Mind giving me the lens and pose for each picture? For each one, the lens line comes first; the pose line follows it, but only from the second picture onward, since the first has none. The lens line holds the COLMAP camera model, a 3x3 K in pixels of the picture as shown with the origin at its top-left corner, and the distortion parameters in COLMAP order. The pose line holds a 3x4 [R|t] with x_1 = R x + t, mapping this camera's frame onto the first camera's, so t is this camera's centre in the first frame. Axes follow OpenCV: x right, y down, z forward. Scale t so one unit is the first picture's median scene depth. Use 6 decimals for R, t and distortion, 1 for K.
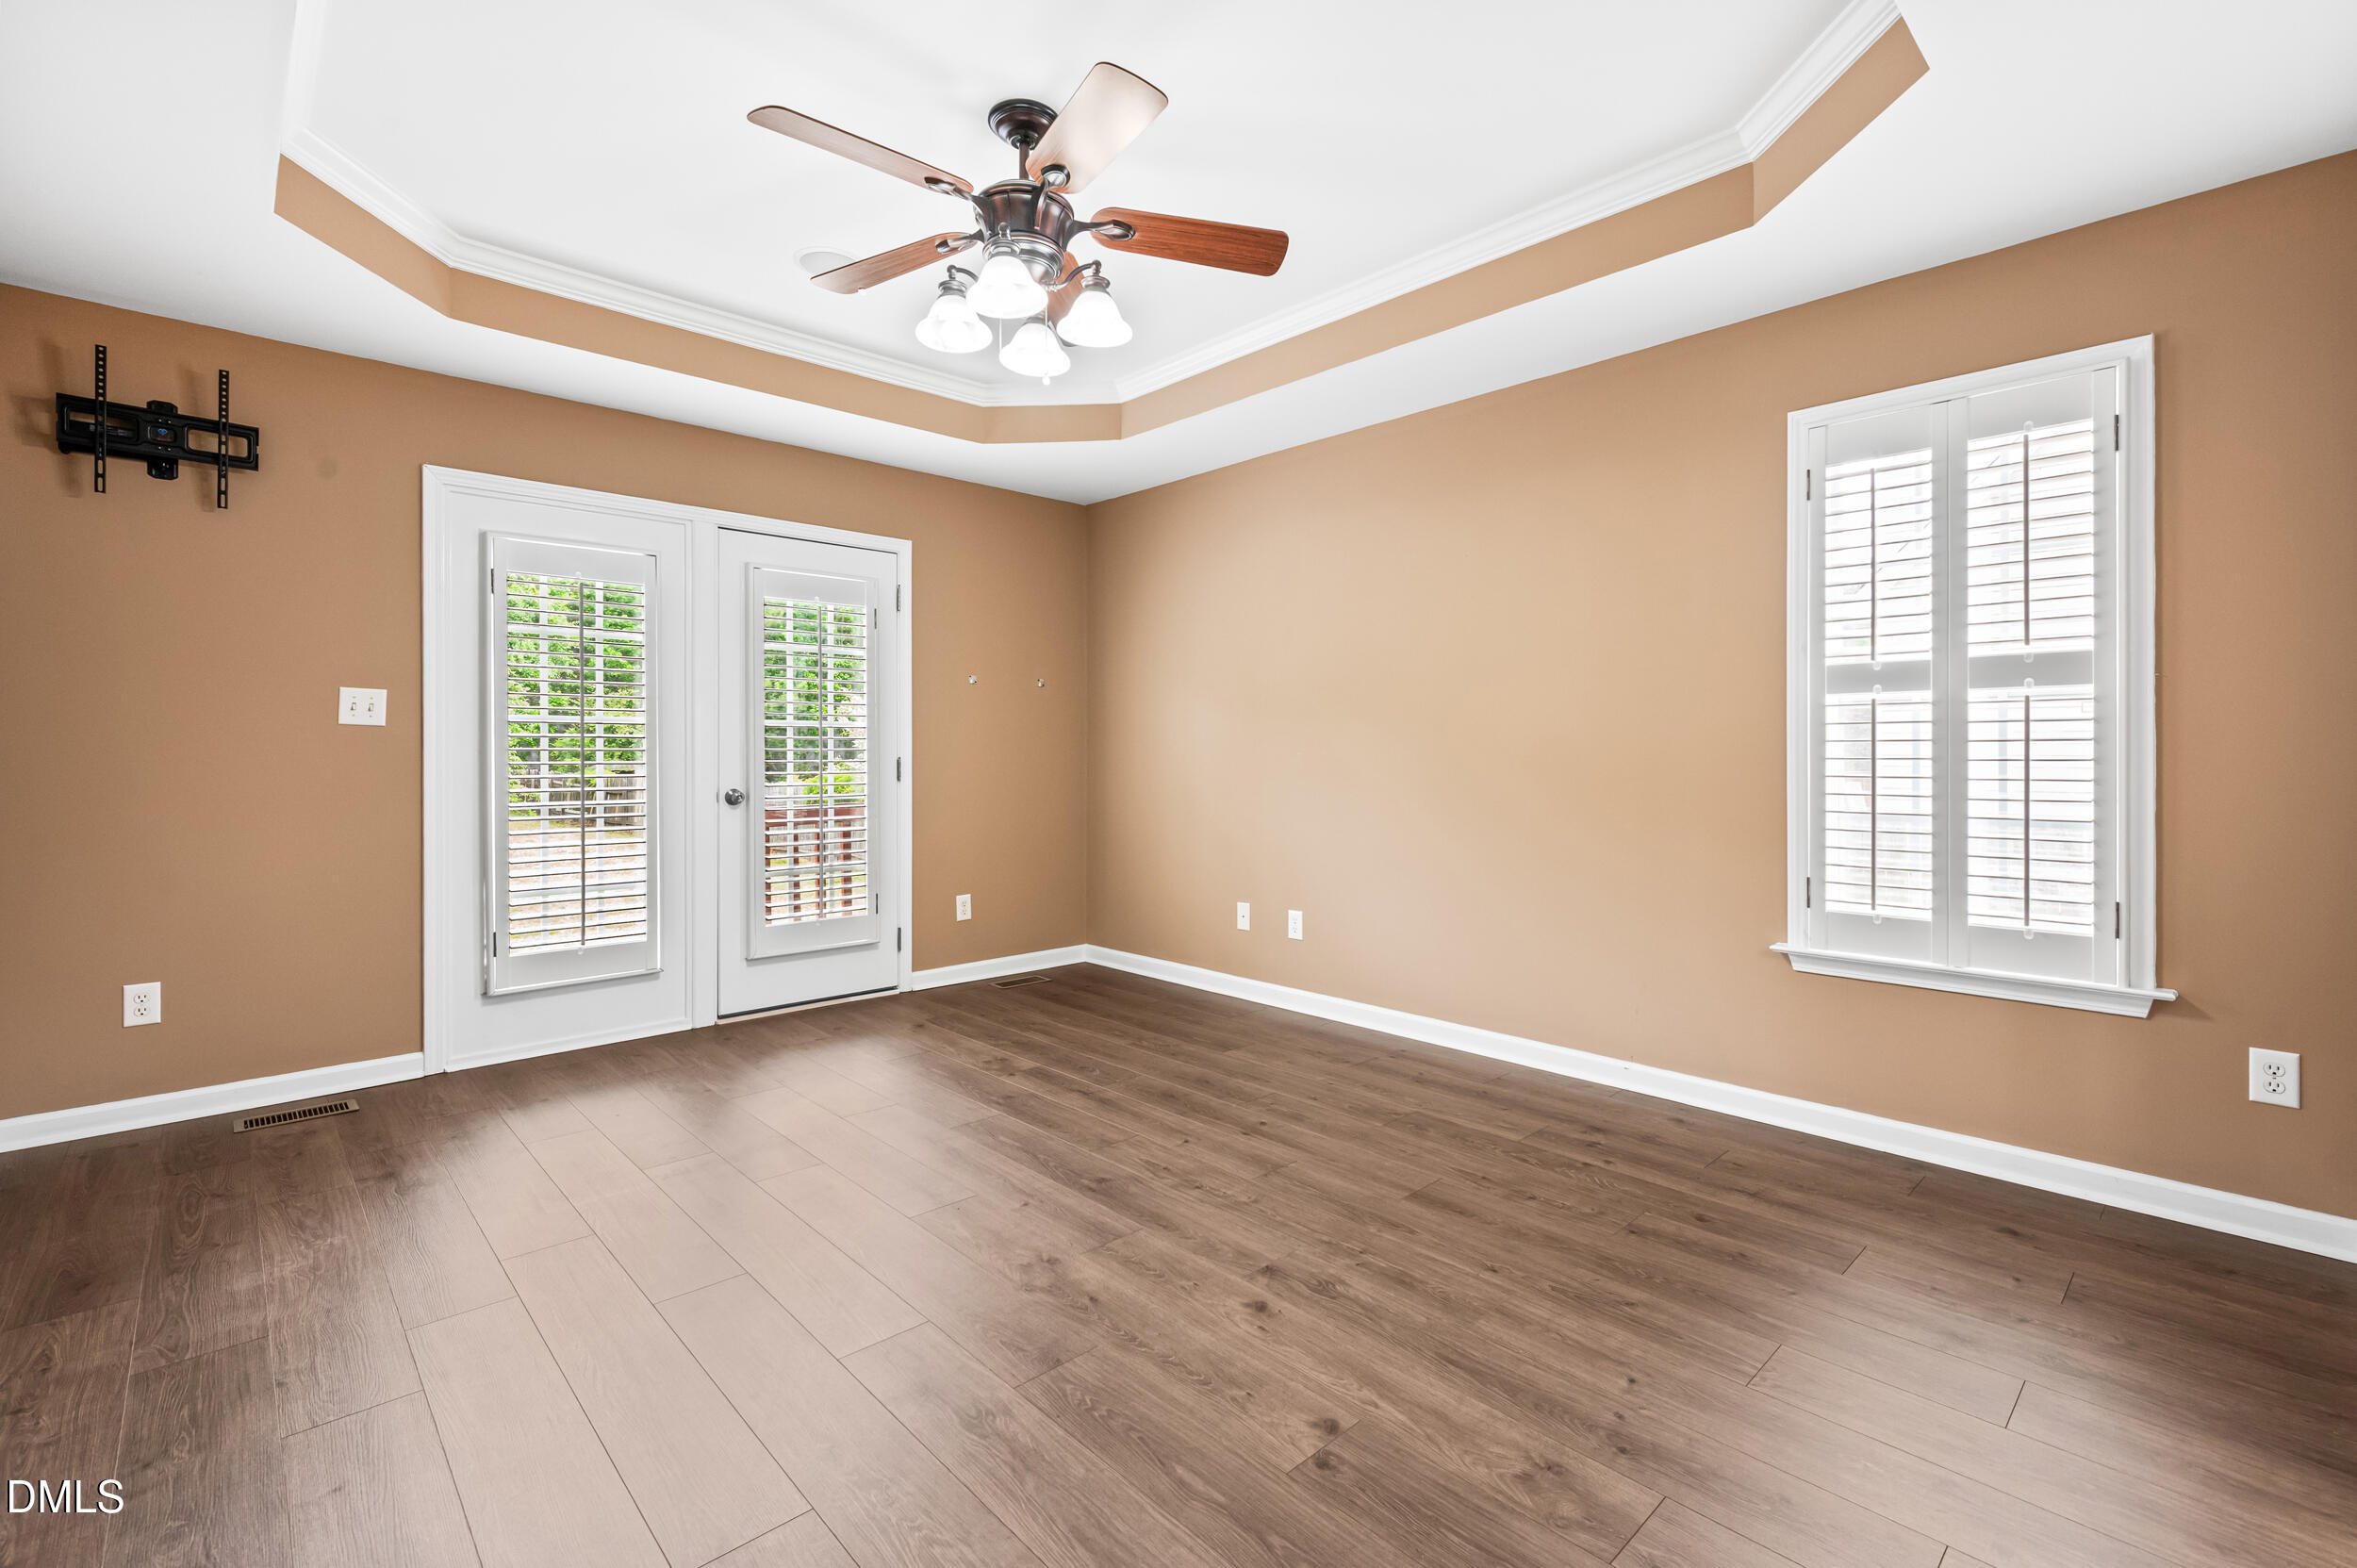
lens RADIAL K [[1031.8, 0, 1166.9], [0, 1031.8, 761.9], [0, 0, 1]] dist [-0.002072, -0.001278]
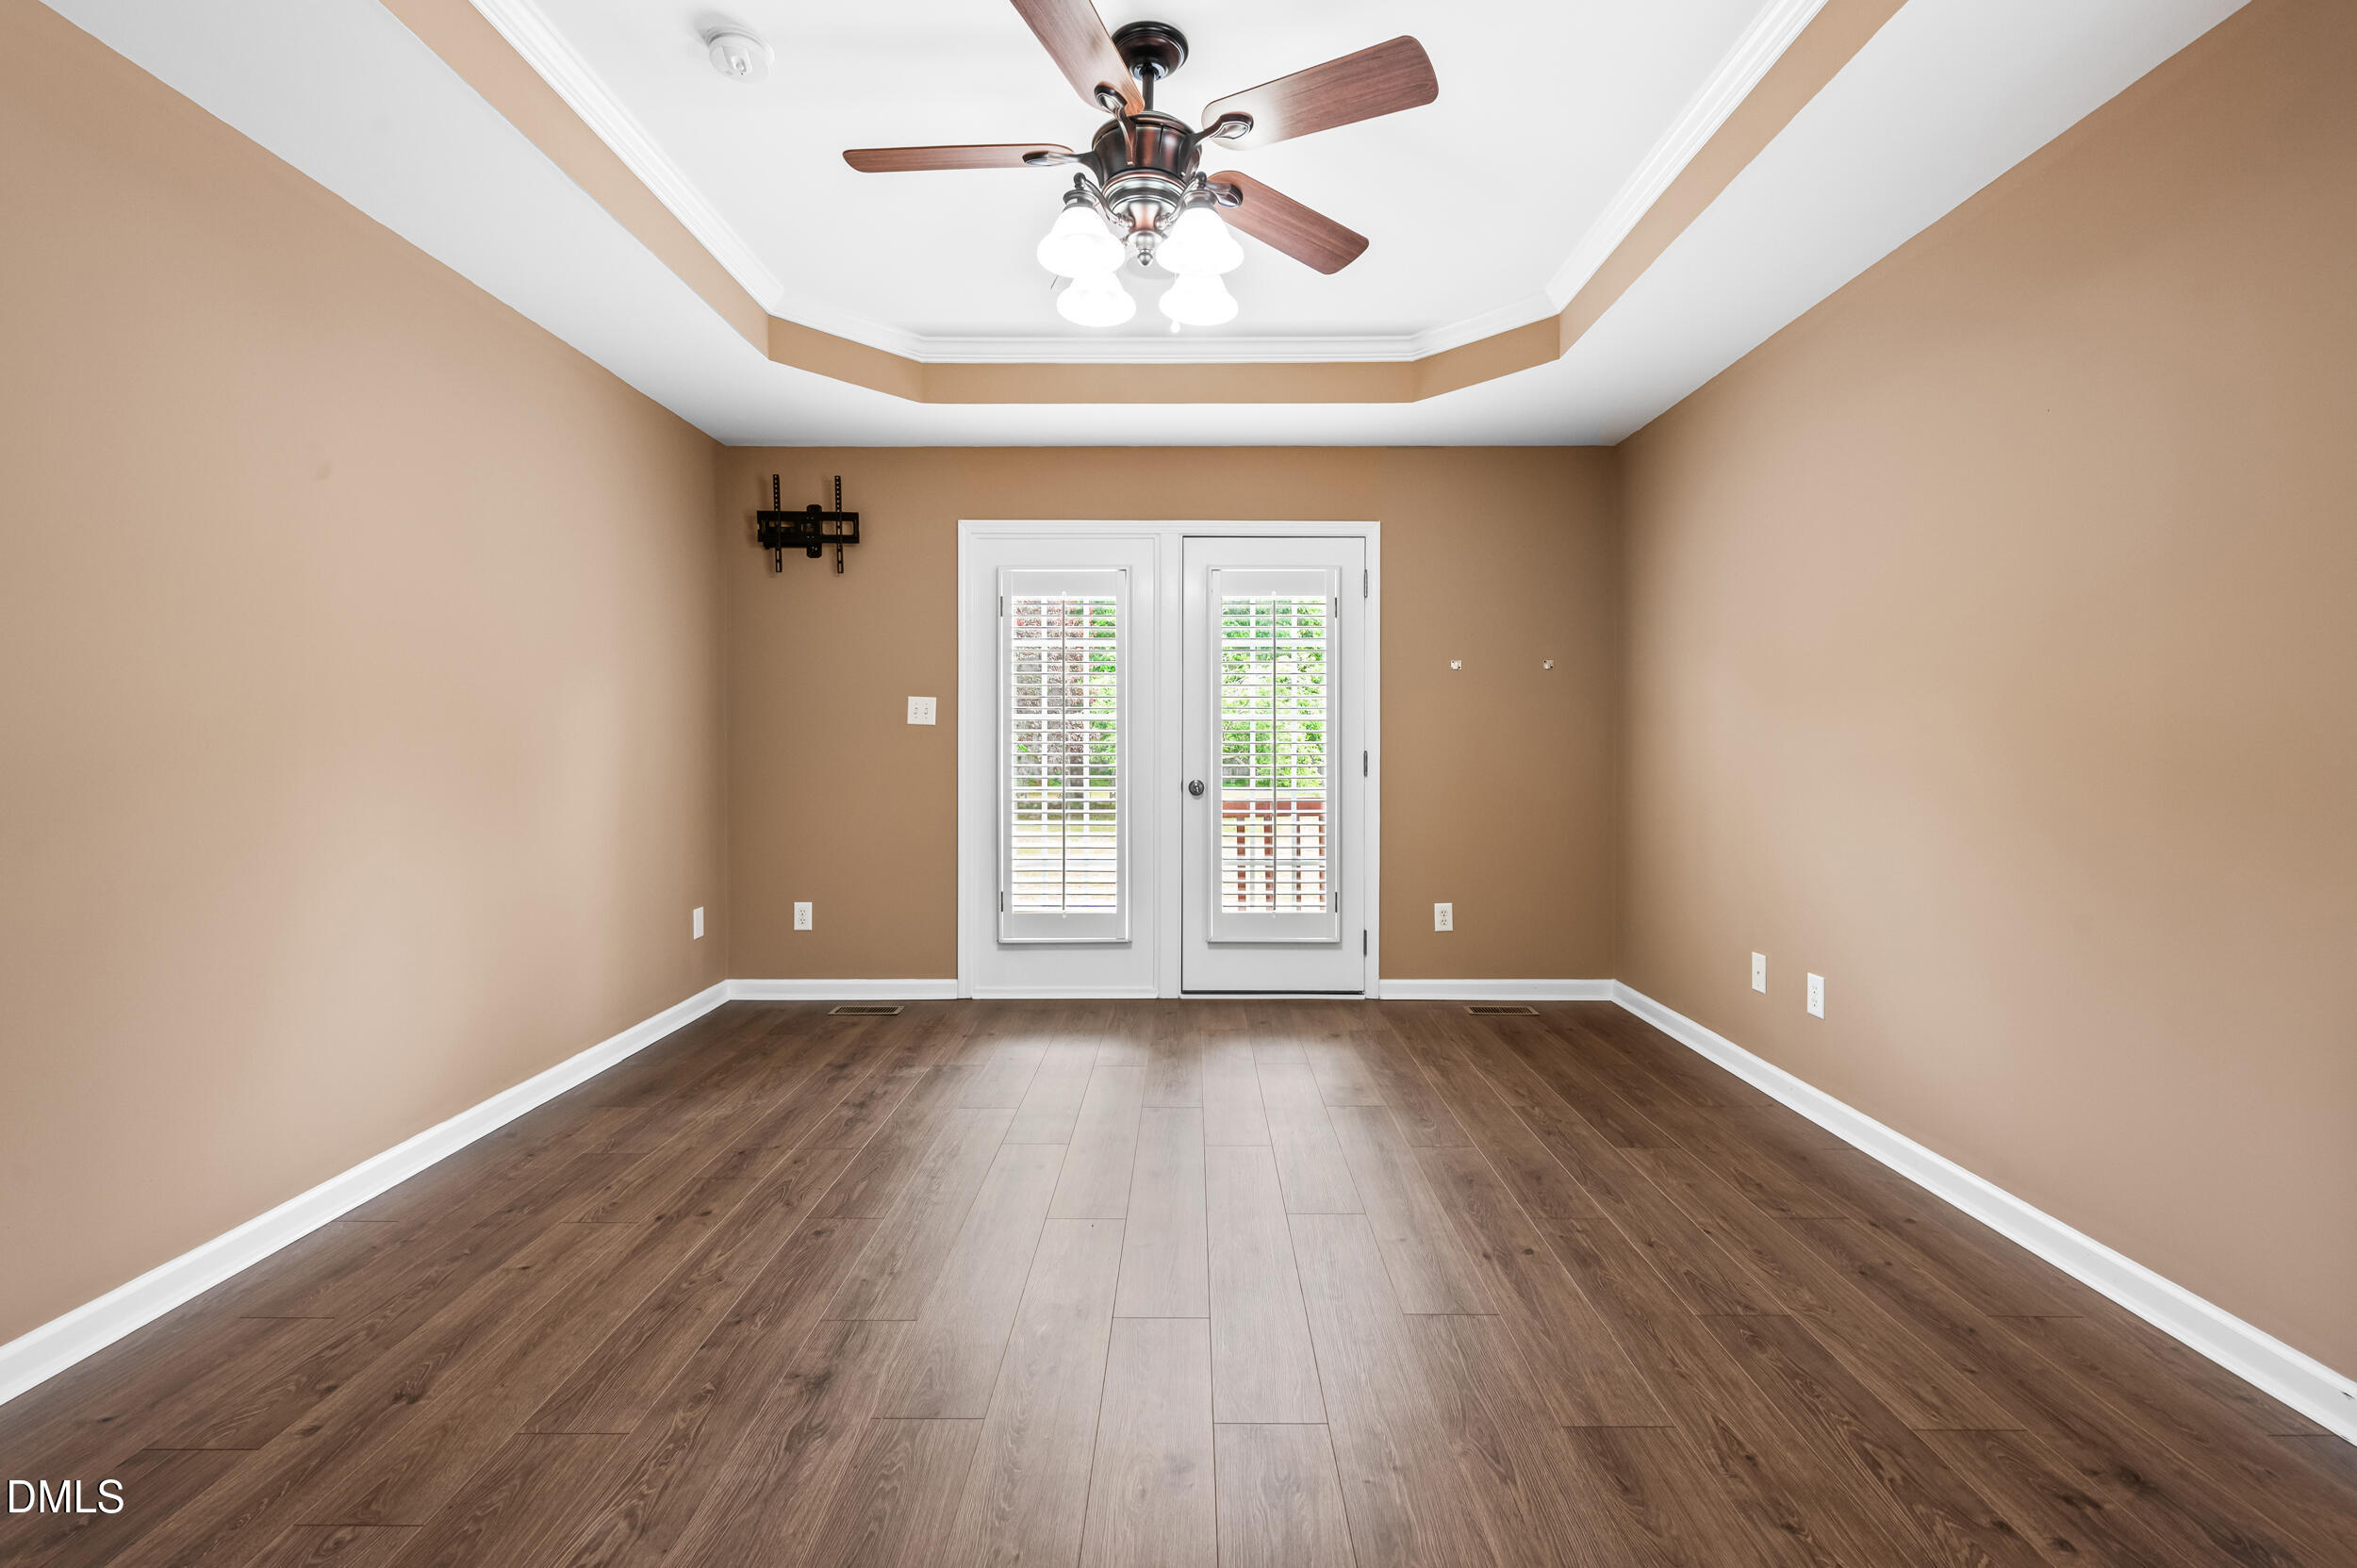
lens RADIAL K [[1031.8, 0, 1186.8], [0, 1031.8, 752.3], [0, 0, 1]] dist [-0.002072, -0.001278]
pose [[0.729339, 0.004282, -0.684139, 0.358559], [-0.007305, 0.999972, -0.001528, -0.000686], [0.684114, 0.006112, 0.729350, 0.257615]]
